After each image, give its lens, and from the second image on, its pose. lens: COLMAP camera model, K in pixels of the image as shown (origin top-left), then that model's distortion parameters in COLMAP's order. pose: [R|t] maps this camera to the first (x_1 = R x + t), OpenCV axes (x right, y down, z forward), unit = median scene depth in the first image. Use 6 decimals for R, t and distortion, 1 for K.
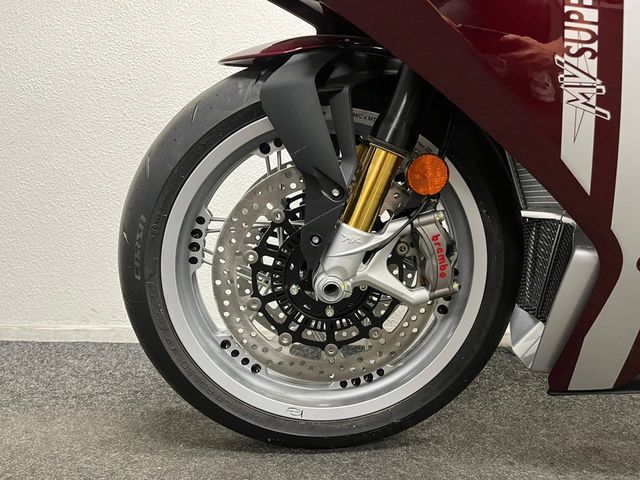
lens RADIAL K [[492.3, 0, 321.9], [0, 492.3, 238.5], [0, 0, 1]] dist [0.054789, -0.063374]
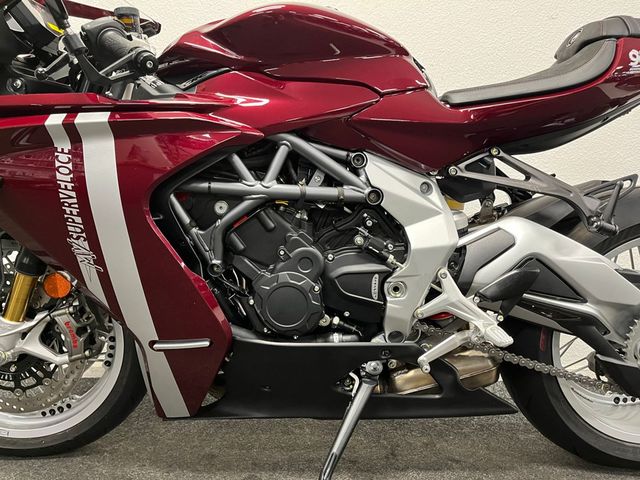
lens RADIAL K [[492.3, 0, 320.9], [0, 492.3, 239.2], [0, 0, 1]] dist [0.054789, -0.063374]
pose [[0.999695, 0.006360, 0.023880, 1.002382], [-0.005945, 0.999831, -0.017415, -0.249525], [-0.023987, 0.017268, 0.999563, -0.626086]]
